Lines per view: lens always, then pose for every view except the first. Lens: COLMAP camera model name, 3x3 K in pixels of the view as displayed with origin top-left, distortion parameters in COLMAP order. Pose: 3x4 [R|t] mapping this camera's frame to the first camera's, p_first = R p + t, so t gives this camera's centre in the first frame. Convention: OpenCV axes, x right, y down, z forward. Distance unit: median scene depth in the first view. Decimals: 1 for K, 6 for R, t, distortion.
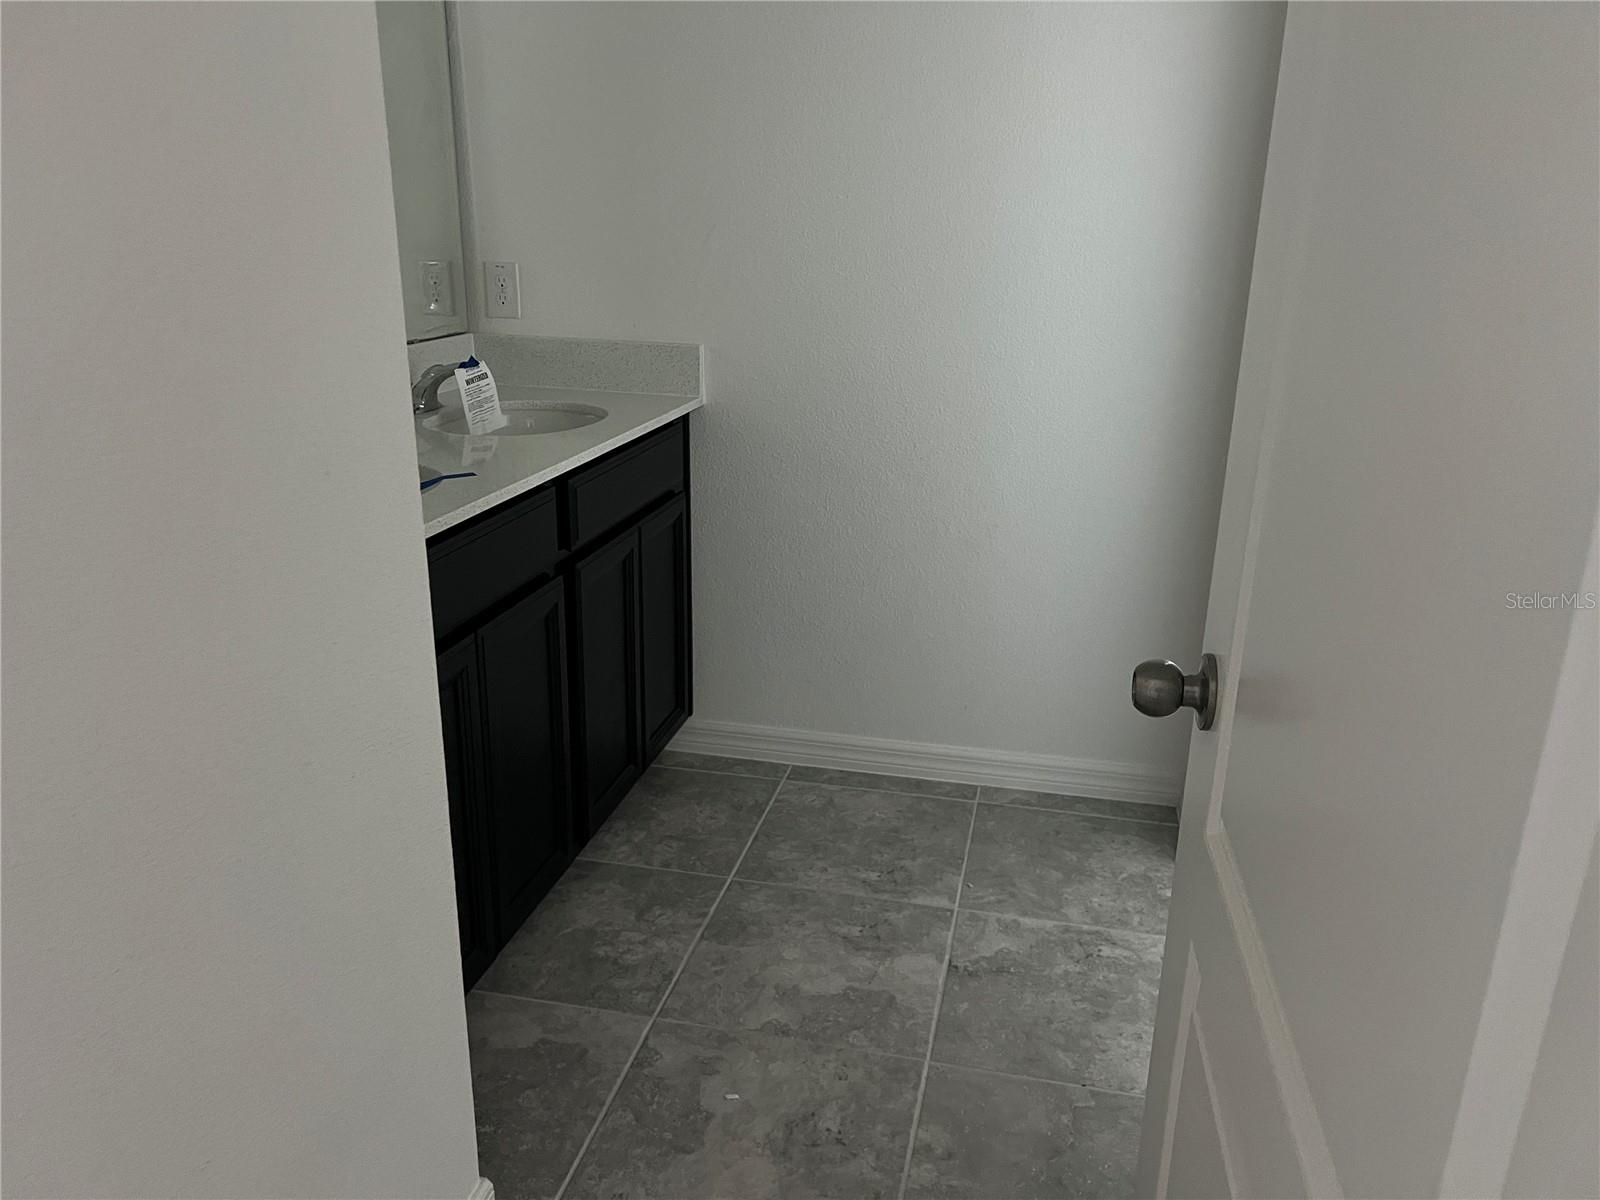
lens RADIAL K [[1202.5, 0, 800.0], [0, 1202.5, 600.0], [0, 0, 1]] dist [-0.000693, -0.001940]
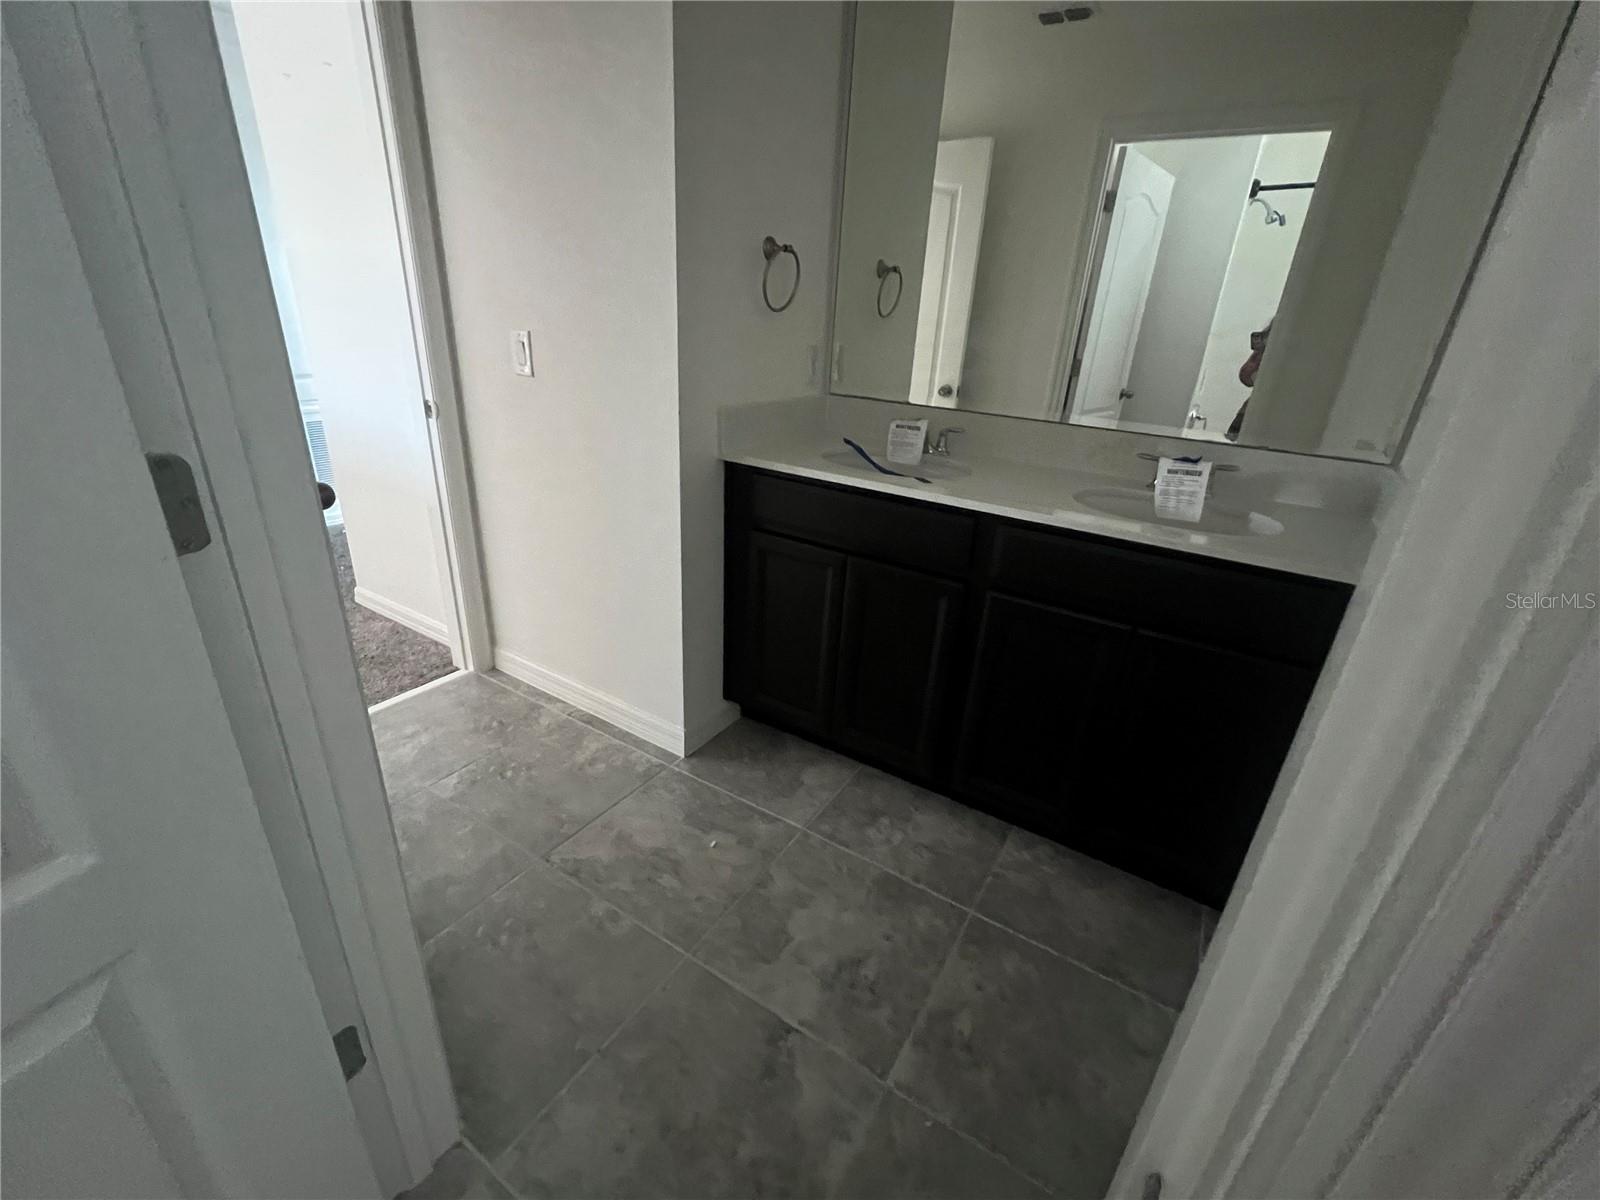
lens RADIAL K [[667.8, 0, 800.0], [0, 667.8, 600.0], [0, 0, 1]] dist [-0.000042, -0.000013]
pose [[-0.322229, 0.341408, -0.882955, 0.483731], [-0.354994, 0.821062, 0.447030, -0.252597], [0.877581, 0.457490, -0.143372, 0.870881]]
